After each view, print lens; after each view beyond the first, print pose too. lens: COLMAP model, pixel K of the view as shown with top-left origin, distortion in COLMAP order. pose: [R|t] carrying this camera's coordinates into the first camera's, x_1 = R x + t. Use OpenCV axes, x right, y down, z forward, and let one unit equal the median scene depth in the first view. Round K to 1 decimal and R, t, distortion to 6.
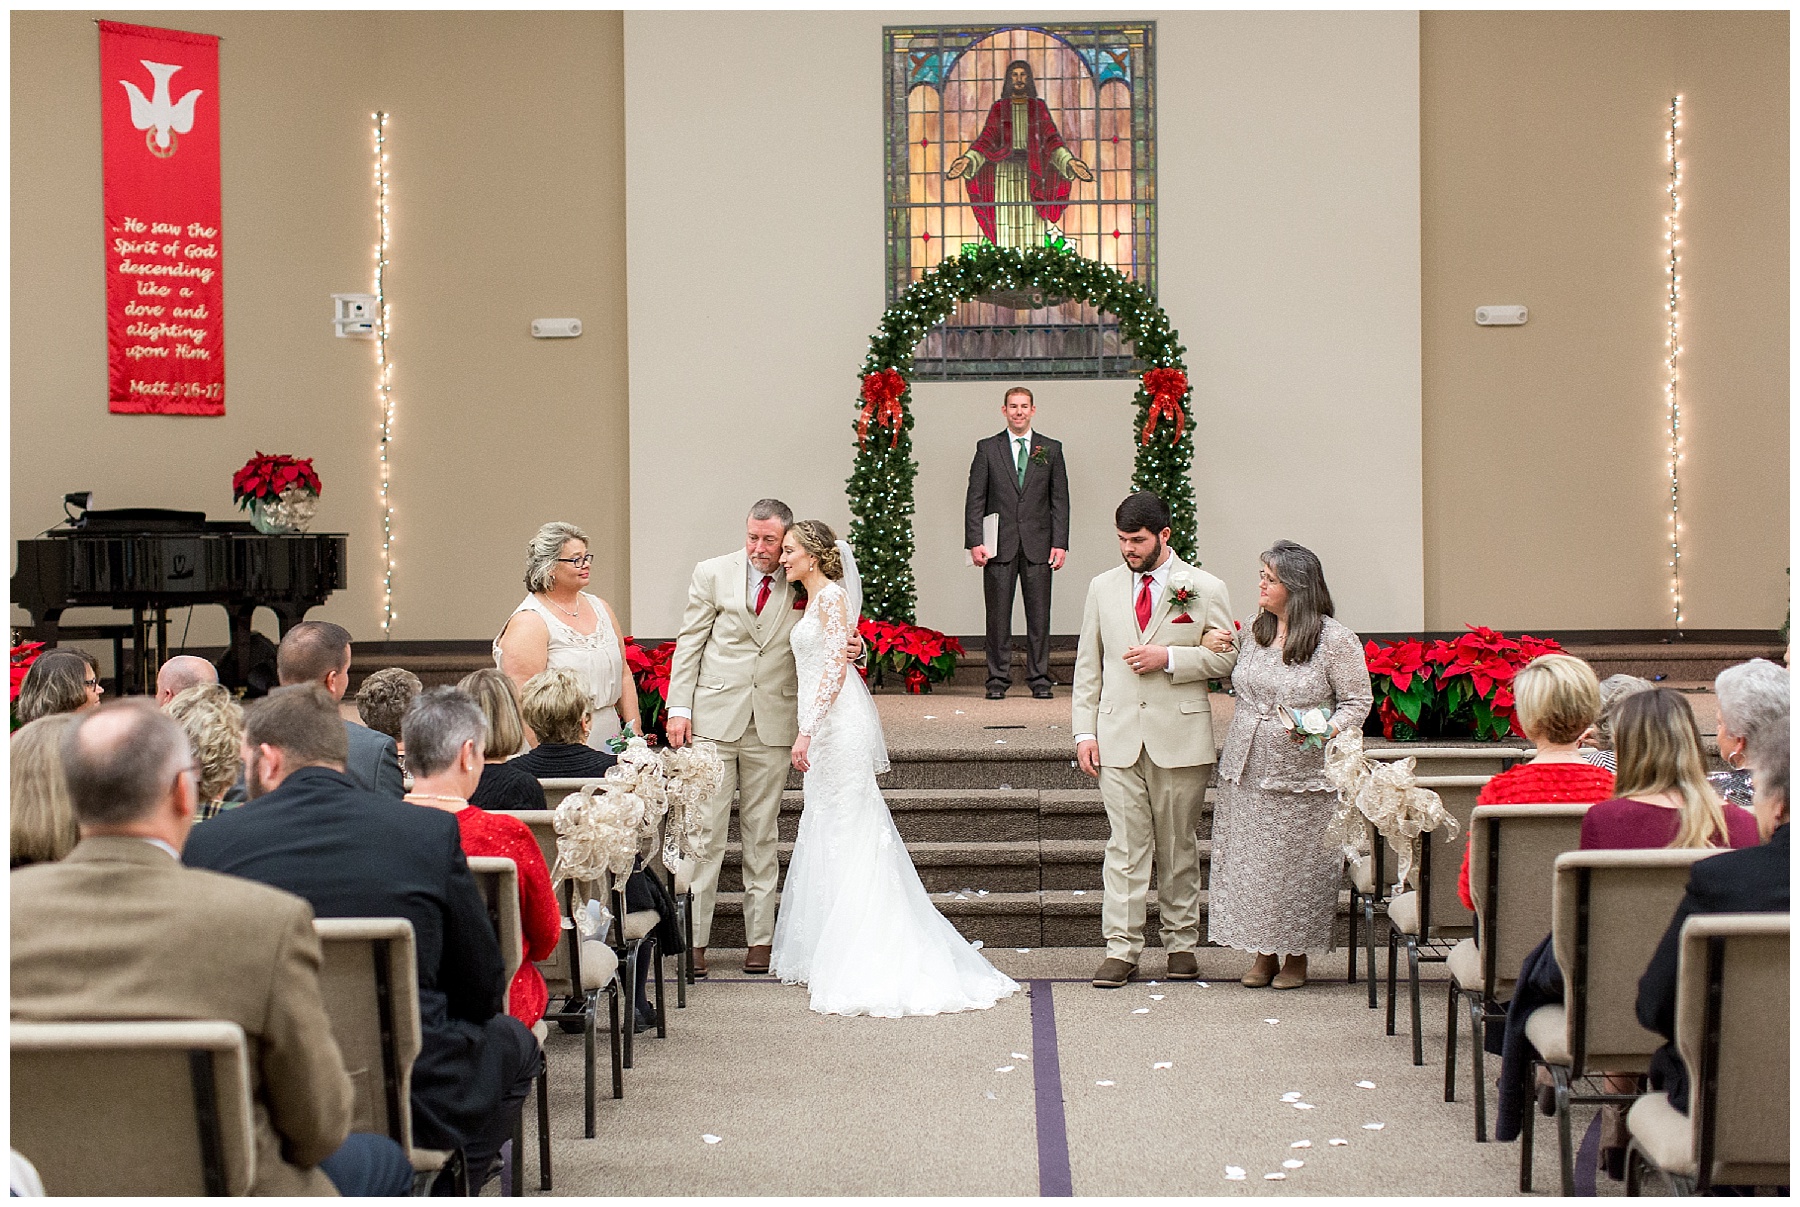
lens RADIAL K [[2533.2, 0, 870.6], [0, 2533.2, 630.6], [0, 0, 1]] dist [0.033854, 0.000000]
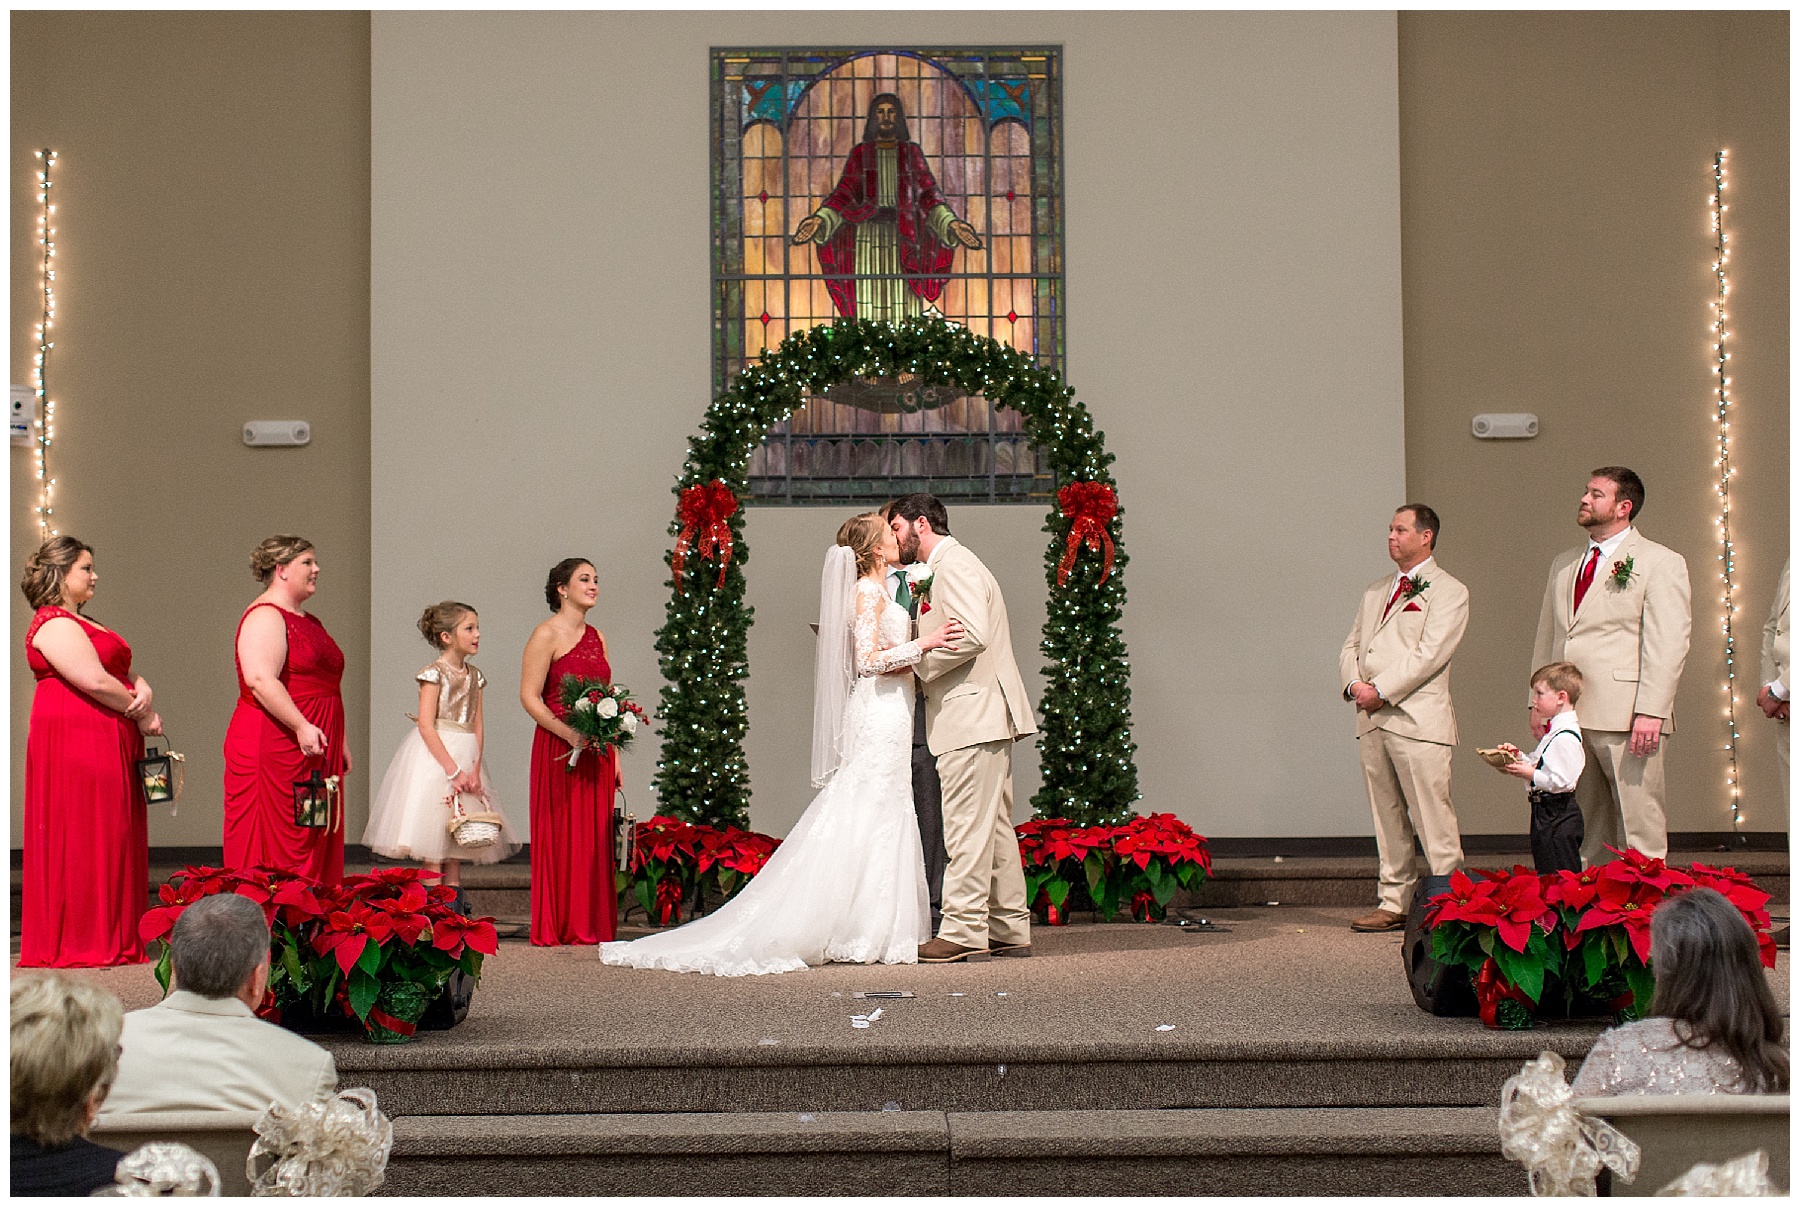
lens RADIAL K [[2669.3, 0, 877.1], [0, 2669.3, 560.1], [0, 0, 1]] dist [-0.000775, 0.000000]
pose [[0.997878, 0.005571, 0.064866, 0.003768], [0.000559, 0.995562, -0.094107, -0.006680], [-0.065102, 0.093943, 0.993447, 0.206256]]
